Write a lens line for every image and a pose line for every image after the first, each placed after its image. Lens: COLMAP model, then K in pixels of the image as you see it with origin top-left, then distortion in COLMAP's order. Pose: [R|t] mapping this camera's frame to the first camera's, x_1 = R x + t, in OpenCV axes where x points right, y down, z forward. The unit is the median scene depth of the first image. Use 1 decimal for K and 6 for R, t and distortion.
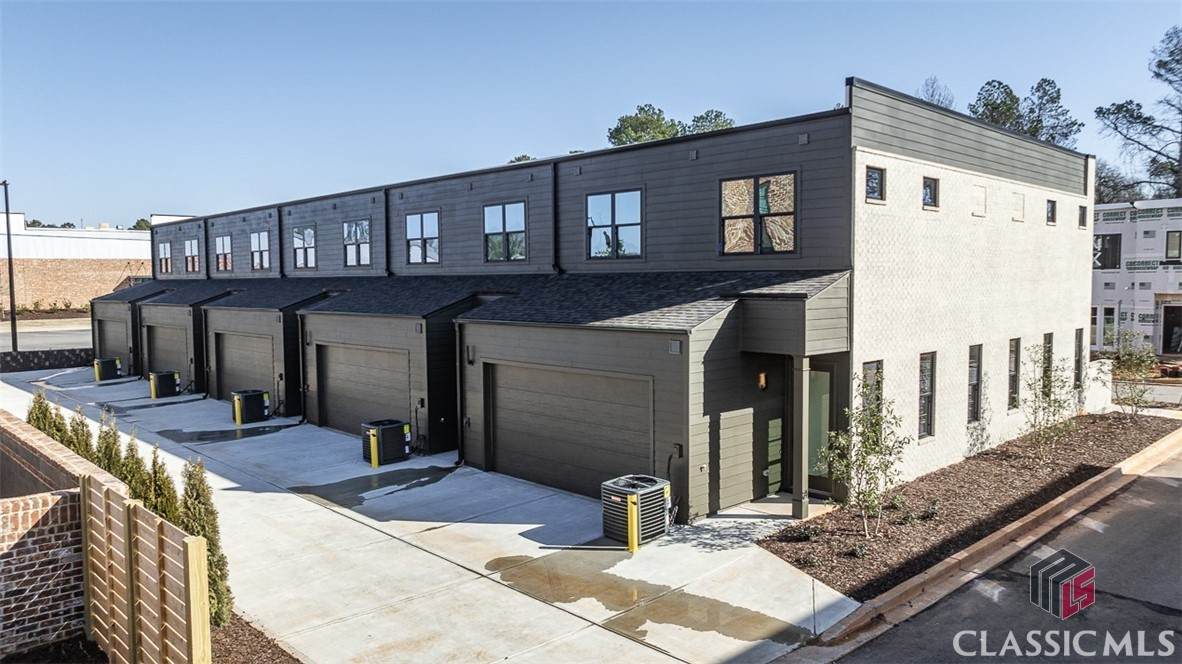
lens RADIAL K [[821.8, 0, 596.5], [0, 821.8, 327.2], [0, 0, 1]] dist [-0.010335, 0.000878]
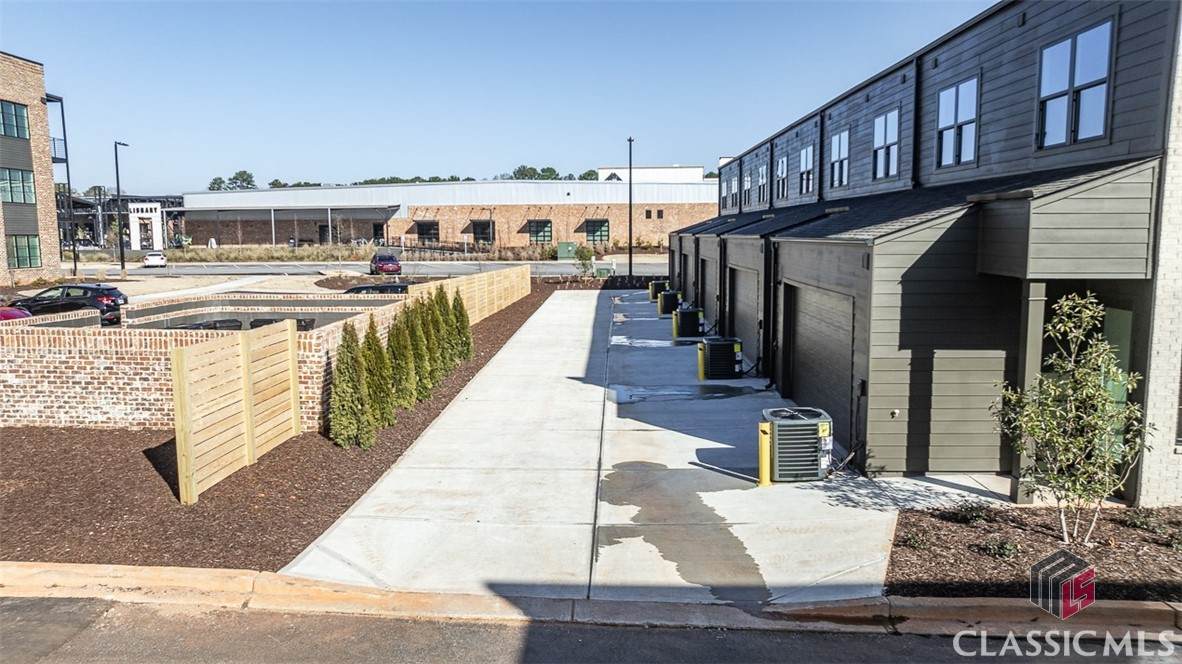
lens RADIAL K [[821.8, 0, 593.7], [0, 821.8, 331.5], [0, 0, 1]] dist [-0.010335, 0.000878]
pose [[0.705815, 0.088246, -0.702878, 0.493645], [-0.038965, 0.995545, 0.085862, 0.034088], [0.707324, -0.033215, 0.706109, 0.228463]]
